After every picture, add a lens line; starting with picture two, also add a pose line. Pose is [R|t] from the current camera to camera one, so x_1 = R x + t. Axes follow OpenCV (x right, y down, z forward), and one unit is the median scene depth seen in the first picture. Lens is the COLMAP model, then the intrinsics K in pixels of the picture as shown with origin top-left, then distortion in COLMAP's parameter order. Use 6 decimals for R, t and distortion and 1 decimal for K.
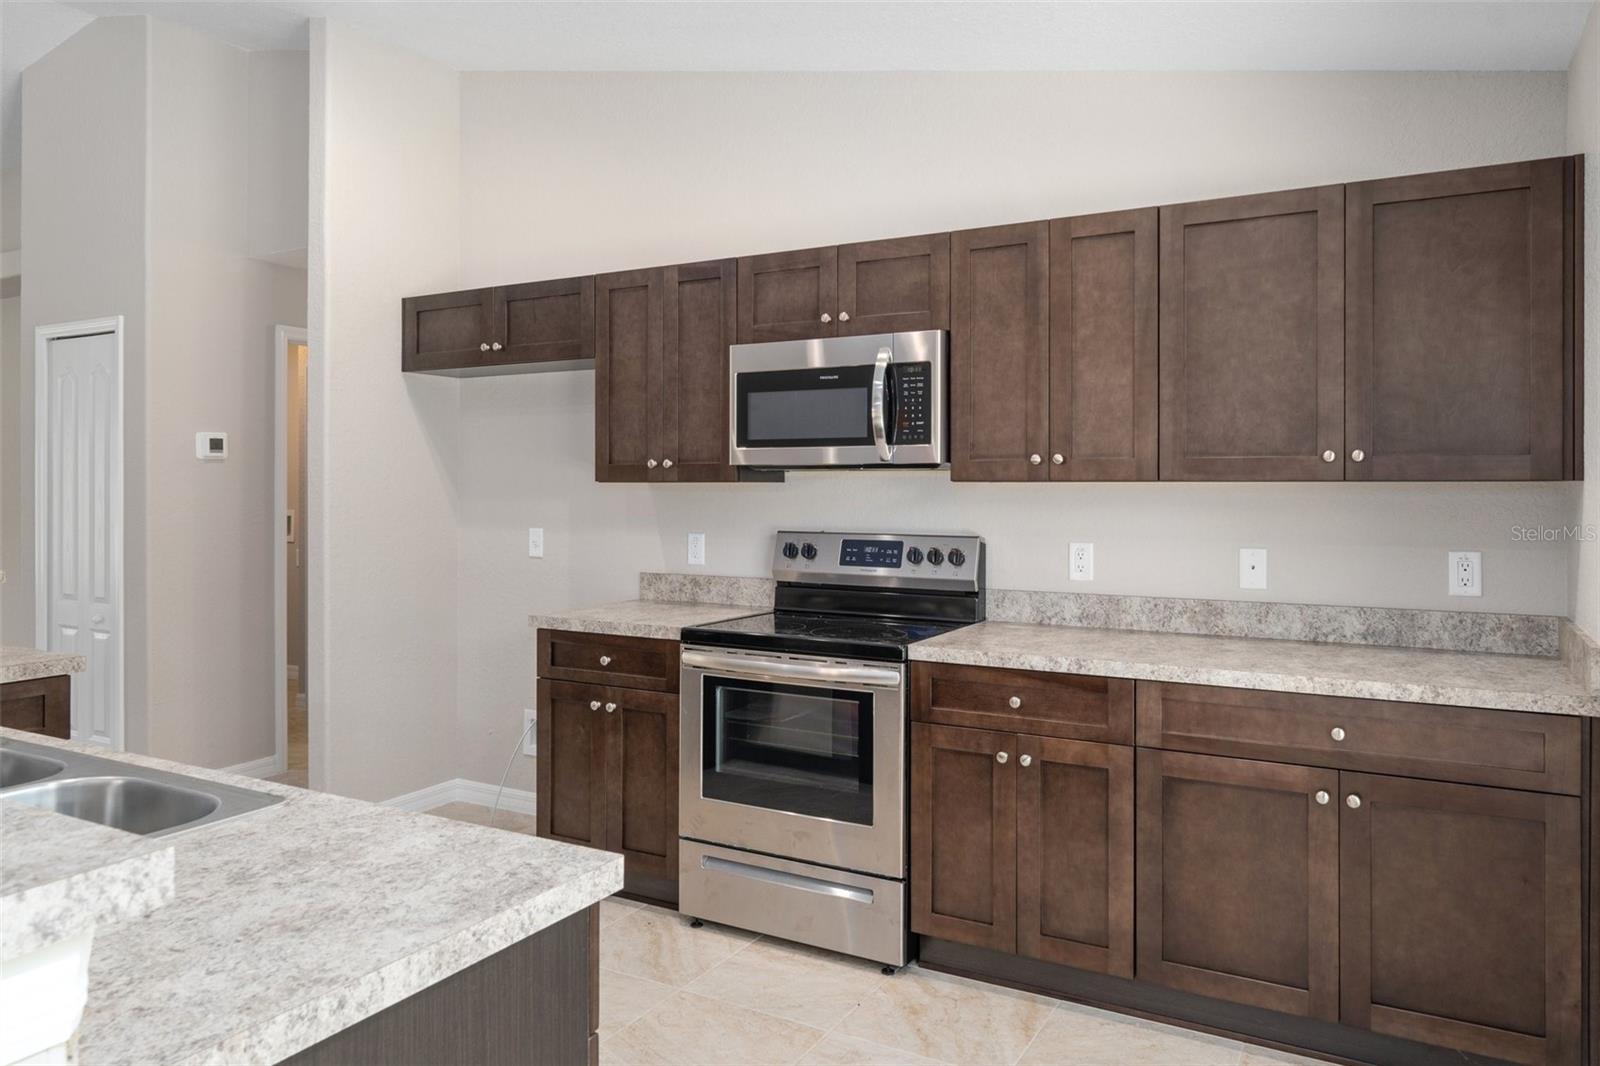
lens RADIAL K [[1110.5, 0, 781.3], [0, 1110.5, 489.4], [0, 0, 1]] dist [0.001346, 0.003481]
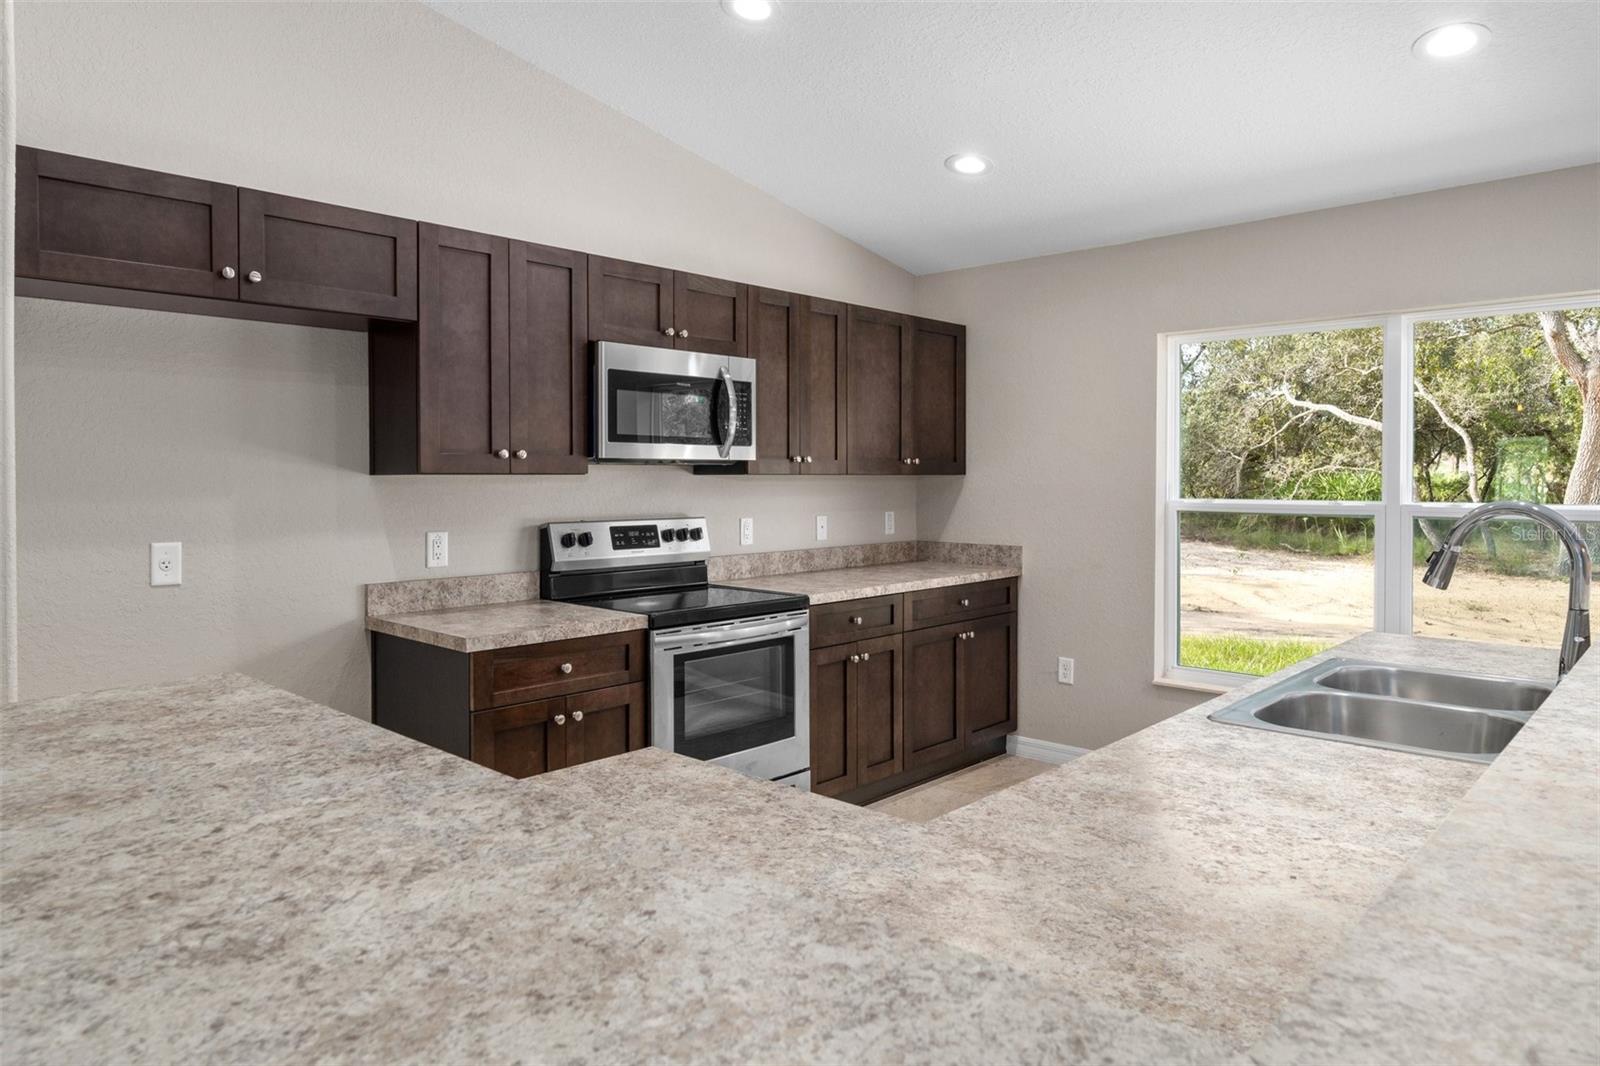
lens RADIAL K [[1019.1, 0, 793.1], [0, 1019.1, 498.6], [0, 0, 1]] dist [-0.003029, -0.000325]
pose [[0.228365, -0.020823, 0.973353, -0.945700], [0.005409, 0.999783, 0.020120, -0.002231], [-0.973561, 0.000670, 0.228428, 0.629545]]
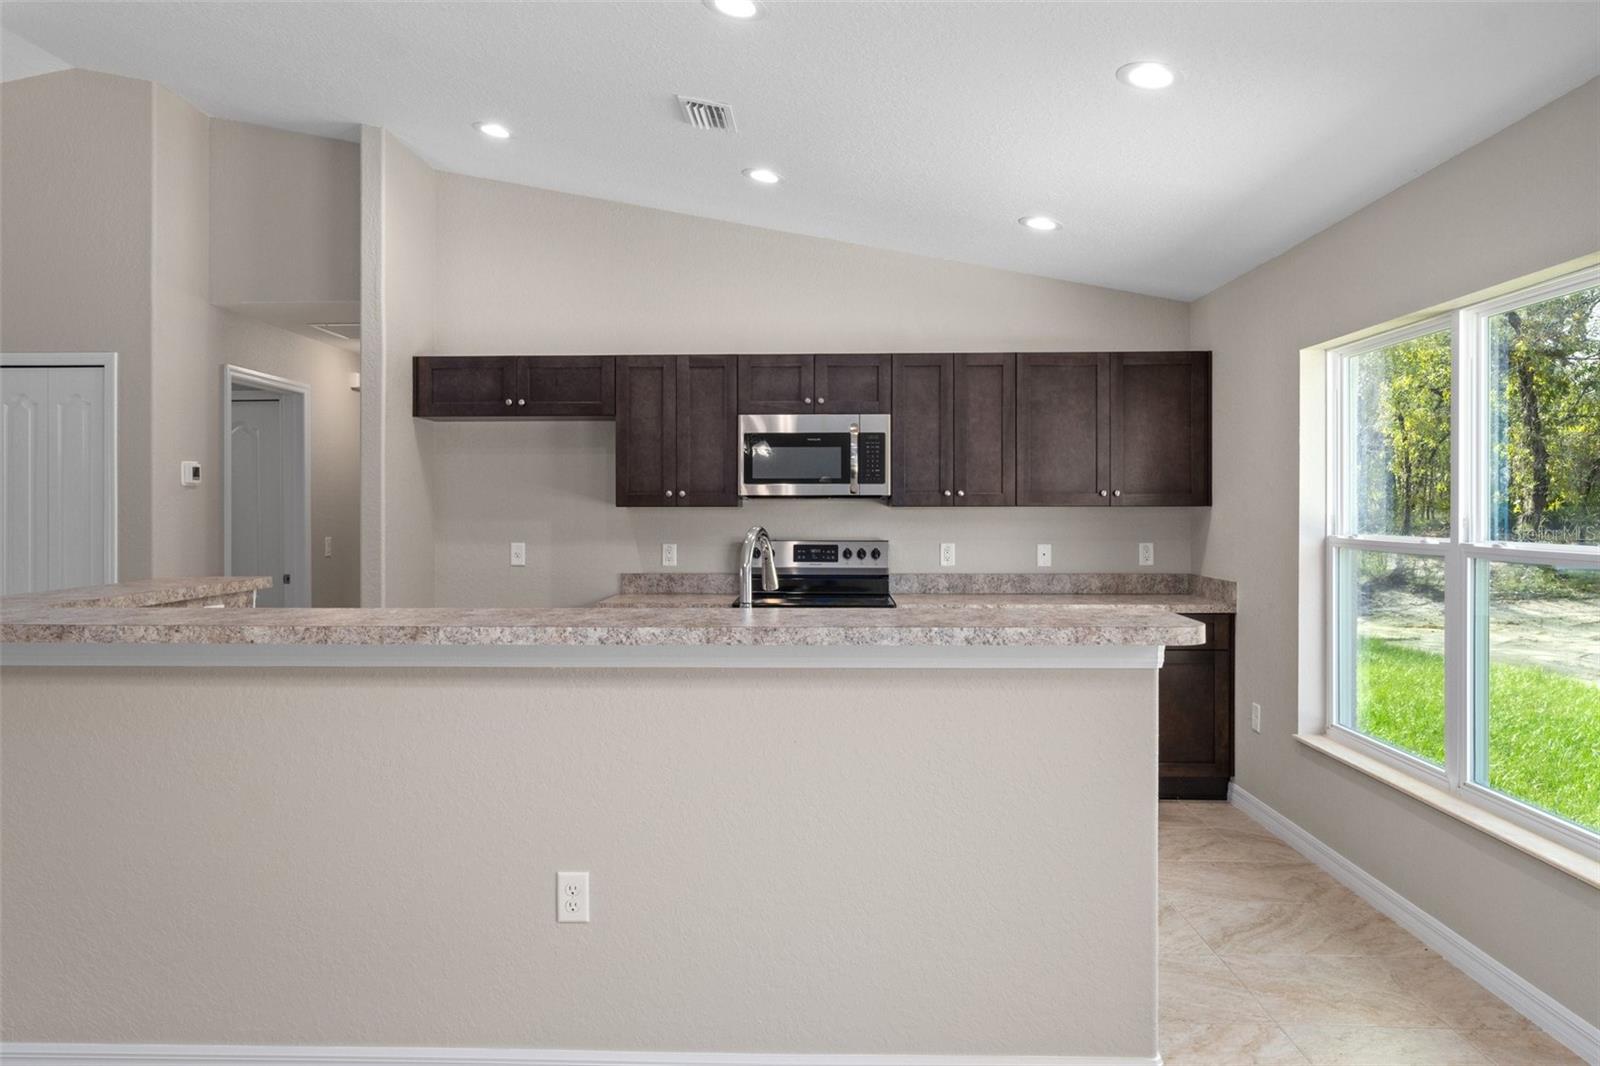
lens RADIAL K [[1110.5, 0, 784.6], [0, 1110.5, 506.0], [0, 0, 1]] dist [0.001346, 0.003481]
pose [[0.884256, -0.000113, 0.467003, -0.701794], [0.002676, 0.999985, -0.004825, -0.000126], [-0.466995, 0.005516, 0.884243, -0.346316]]
